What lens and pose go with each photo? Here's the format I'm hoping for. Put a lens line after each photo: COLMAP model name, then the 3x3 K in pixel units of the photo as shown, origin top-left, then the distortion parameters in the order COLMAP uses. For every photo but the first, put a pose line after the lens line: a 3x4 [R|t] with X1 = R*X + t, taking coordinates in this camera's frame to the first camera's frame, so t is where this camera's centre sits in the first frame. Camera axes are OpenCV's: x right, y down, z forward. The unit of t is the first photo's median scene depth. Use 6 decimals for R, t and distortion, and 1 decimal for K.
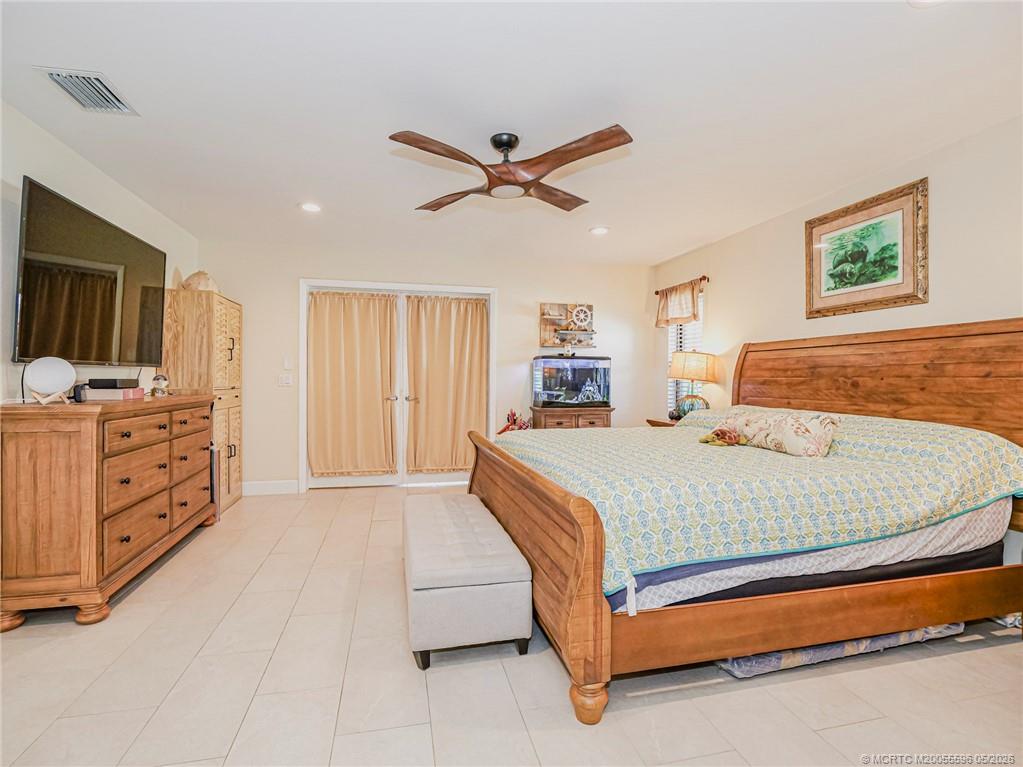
lens RADIAL K [[494.8, 0, 510.2], [0, 494.8, 377.6], [0, 0, 1]] dist [-0.017004, 0.000724]
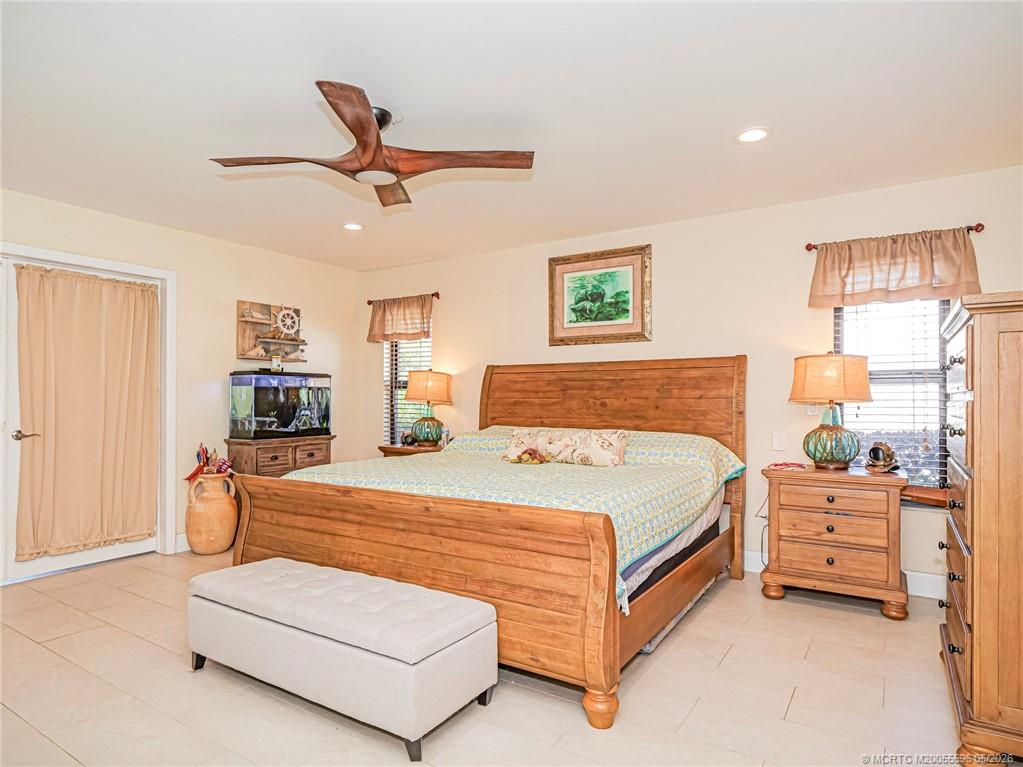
lens RADIAL K [[590.9, 0, 517.5], [0, 590.9, 387.7], [0, 0, 1]] dist [-0.000718, 0.002505]
pose [[0.723060, 0.008960, 0.690727, -0.373885], [0.002354, 0.999878, -0.015435, -0.004513], [-0.690781, 0.012786, 0.722951, 0.087860]]
